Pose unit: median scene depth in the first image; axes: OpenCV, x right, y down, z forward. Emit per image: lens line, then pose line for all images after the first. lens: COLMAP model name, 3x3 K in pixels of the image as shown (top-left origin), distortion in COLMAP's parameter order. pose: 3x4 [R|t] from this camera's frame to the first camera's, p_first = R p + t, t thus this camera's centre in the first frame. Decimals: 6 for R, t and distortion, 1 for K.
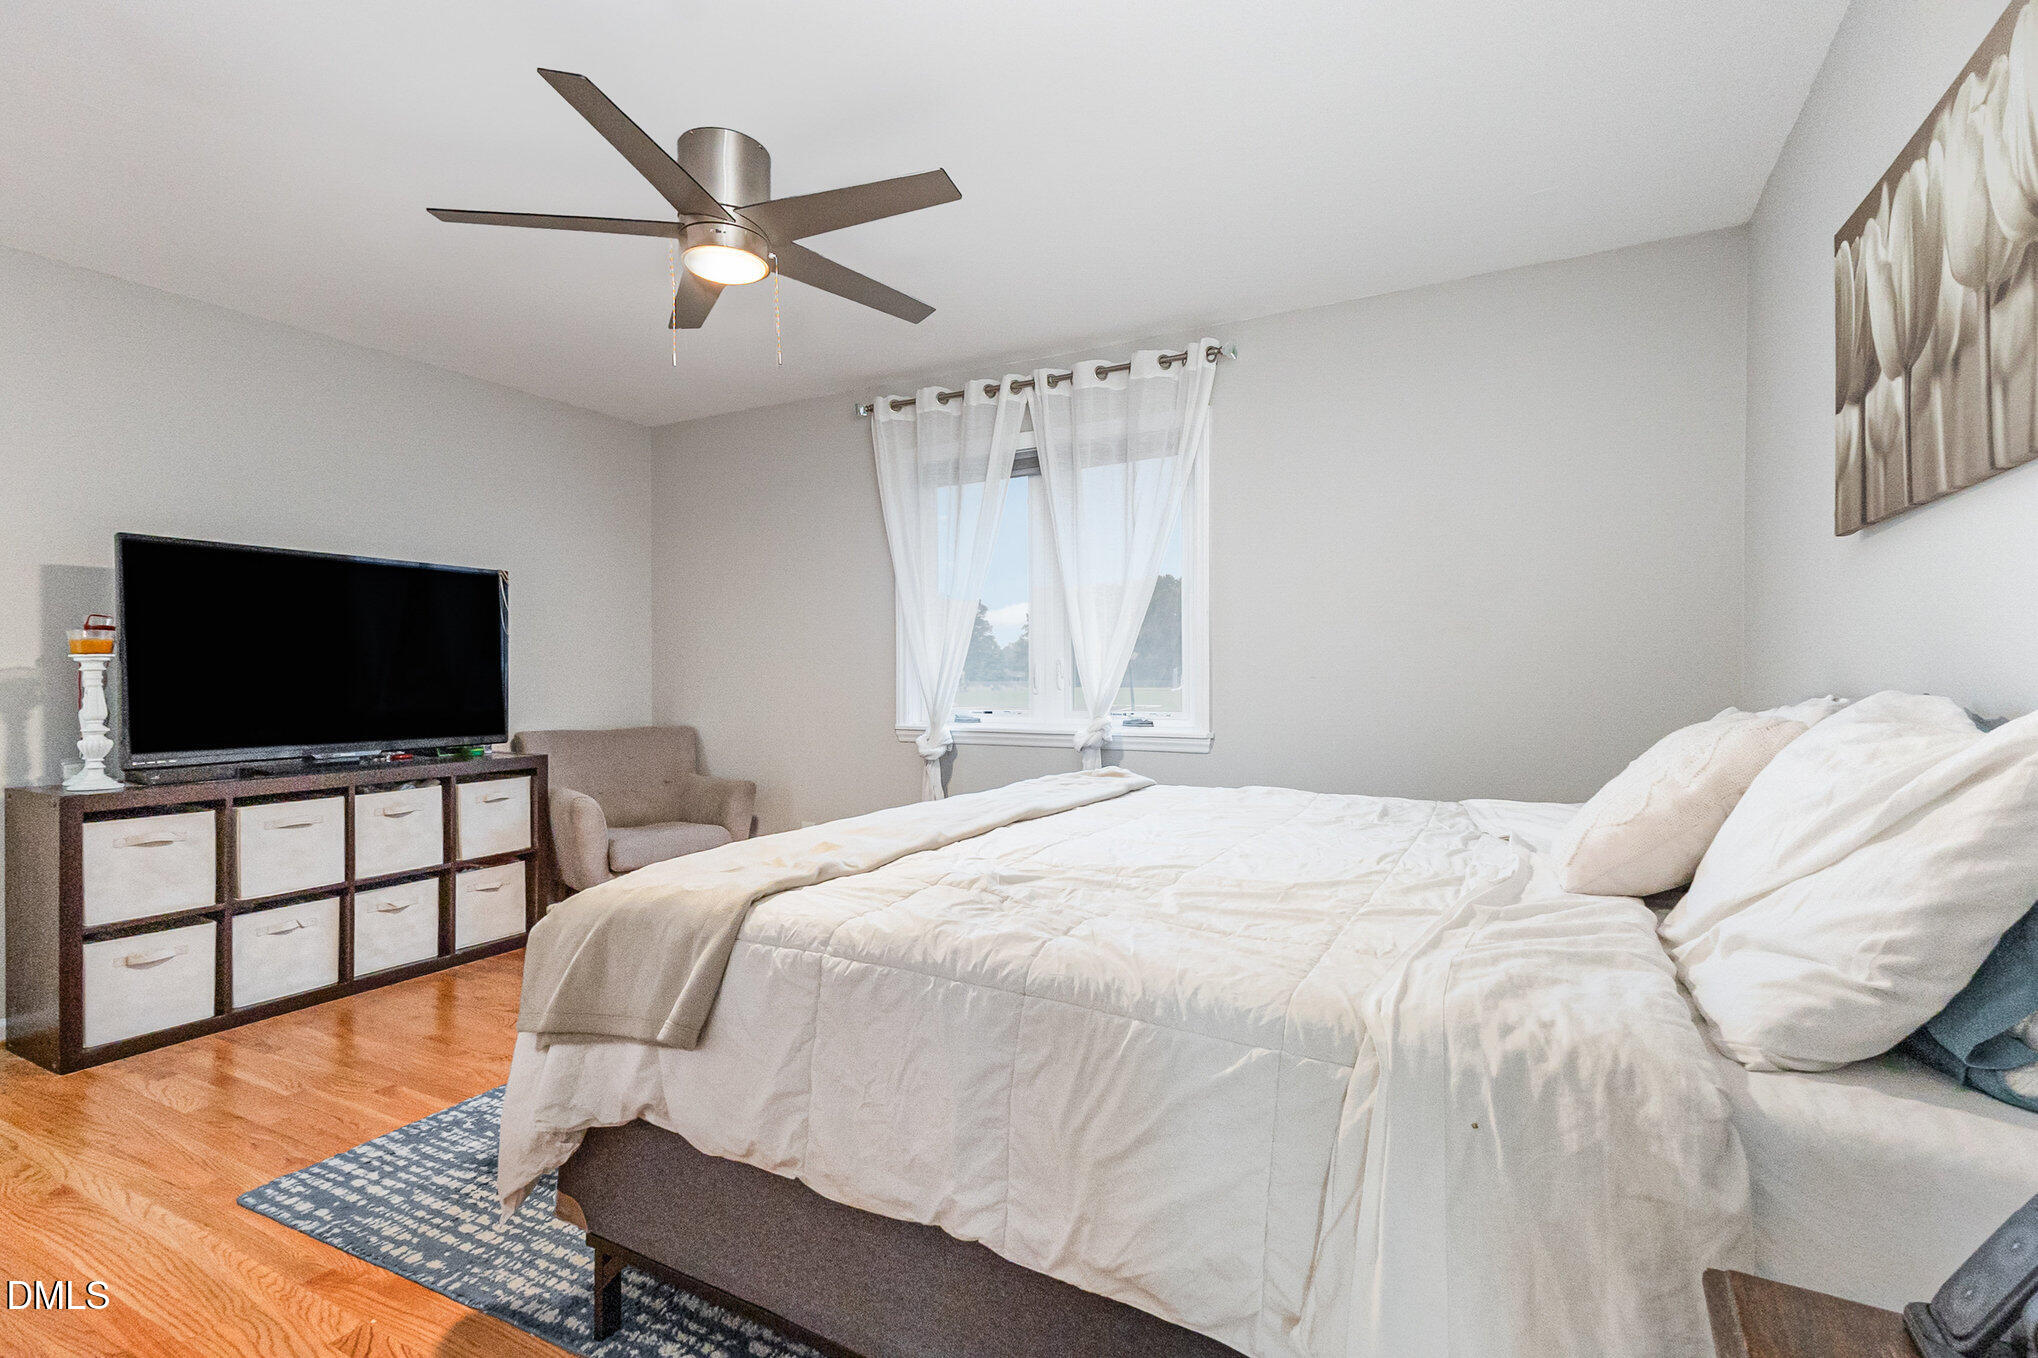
lens RADIAL K [[928.0, 0, 1019.0], [0, 928.0, 679.0], [0, 0, 1]] dist [0.030516, -0.011289]
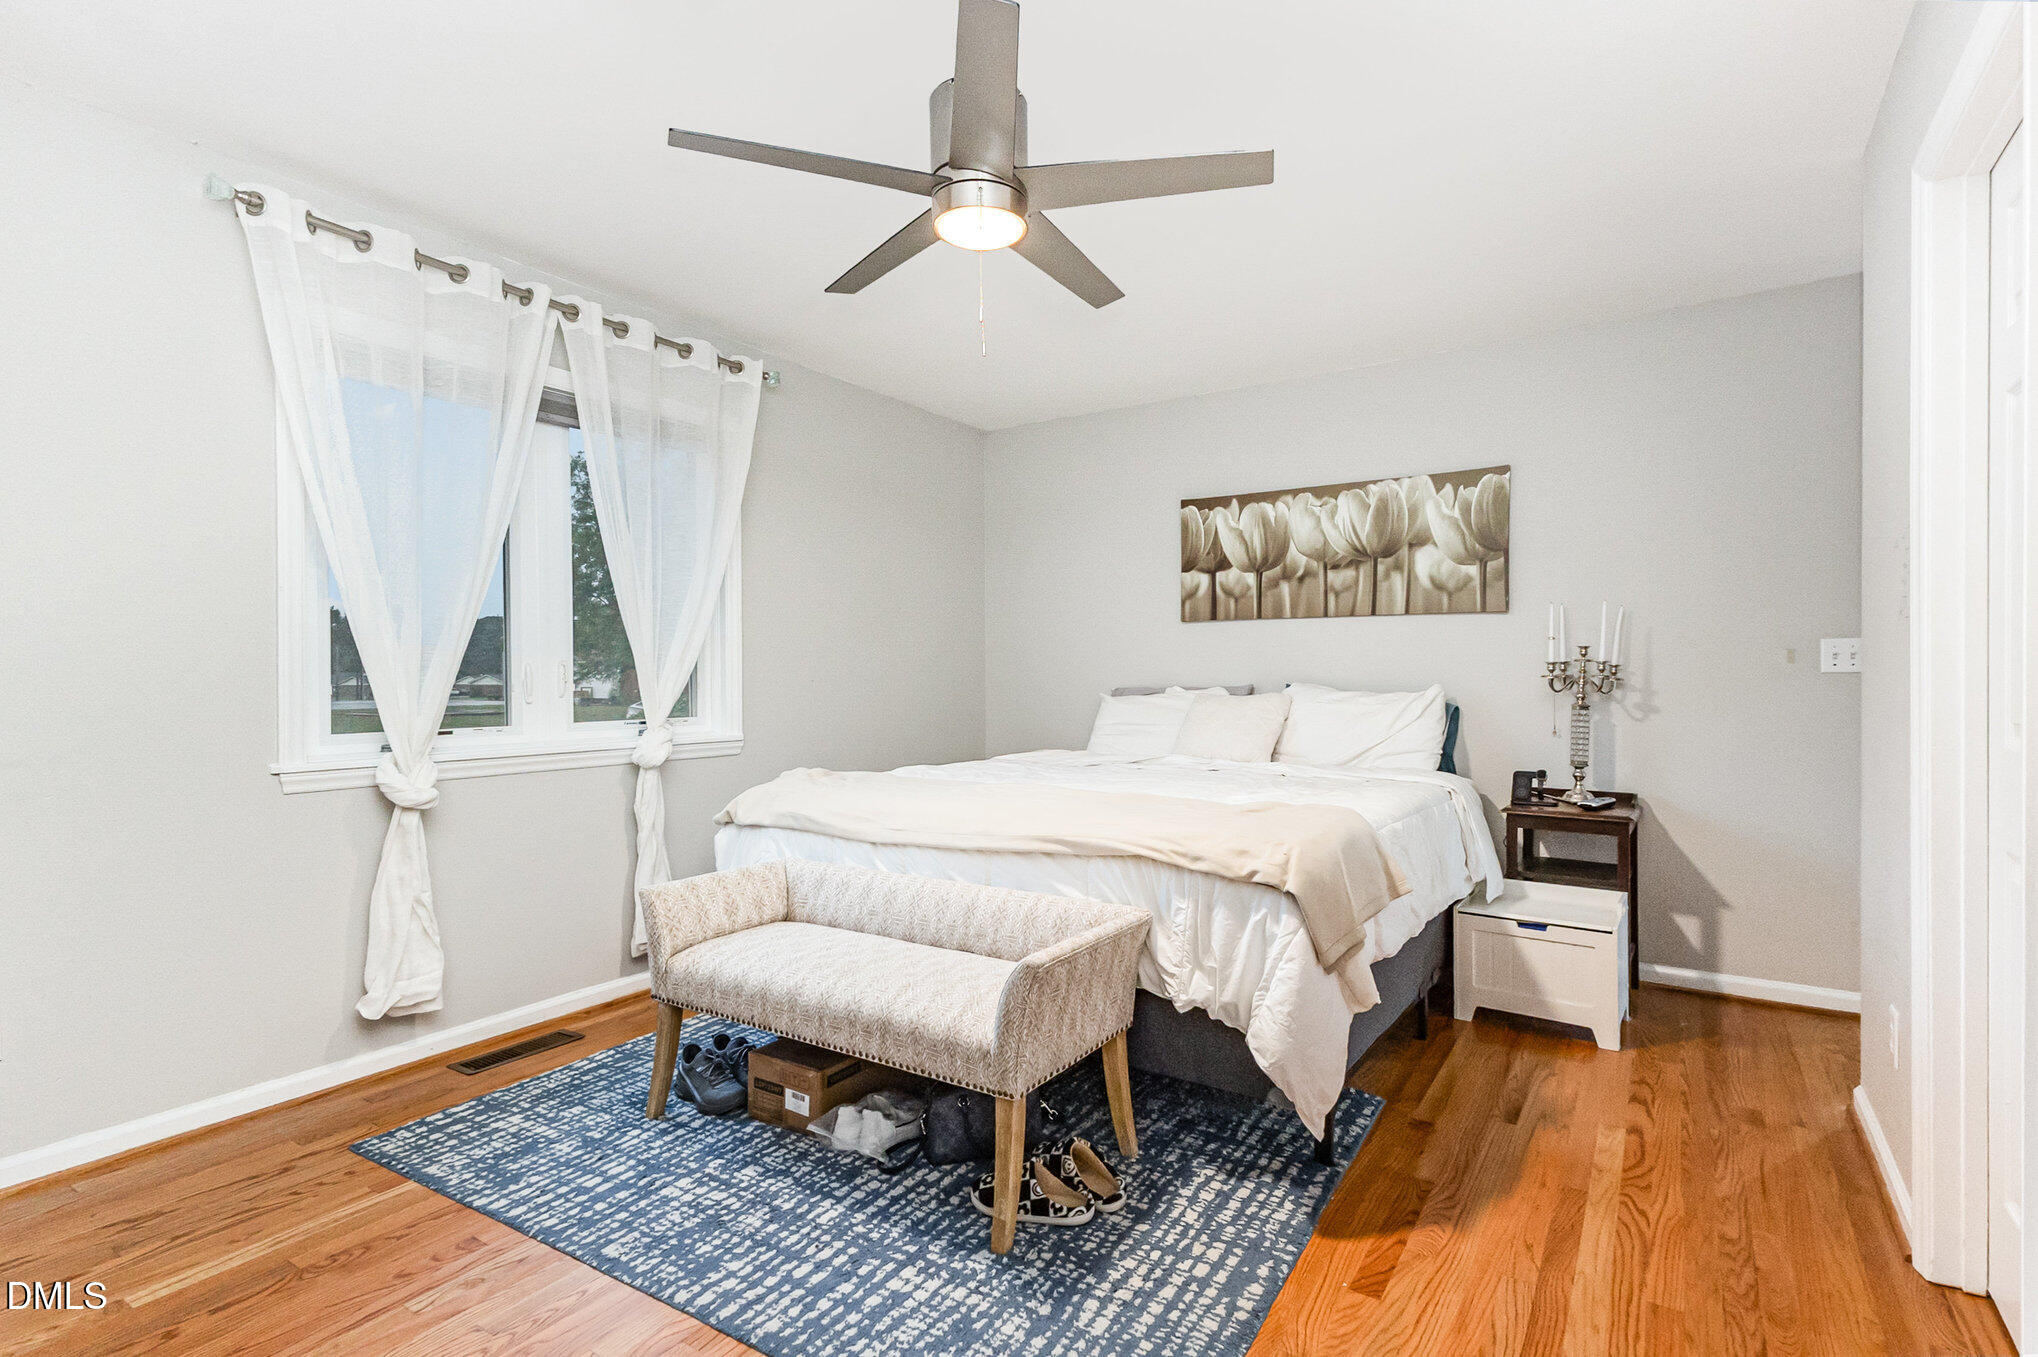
lens RADIAL K [[933.3, 0, 1019.0], [0, 933.3, 678.5], [0, 0, 1]] dist [0.016591, -0.000644]
pose [[0.109818, -0.000659, 0.993952, -1.182521], [0.003686, 0.999993, 0.000255, -0.001375], [-0.993945, 0.003635, 0.109819, 0.837636]]
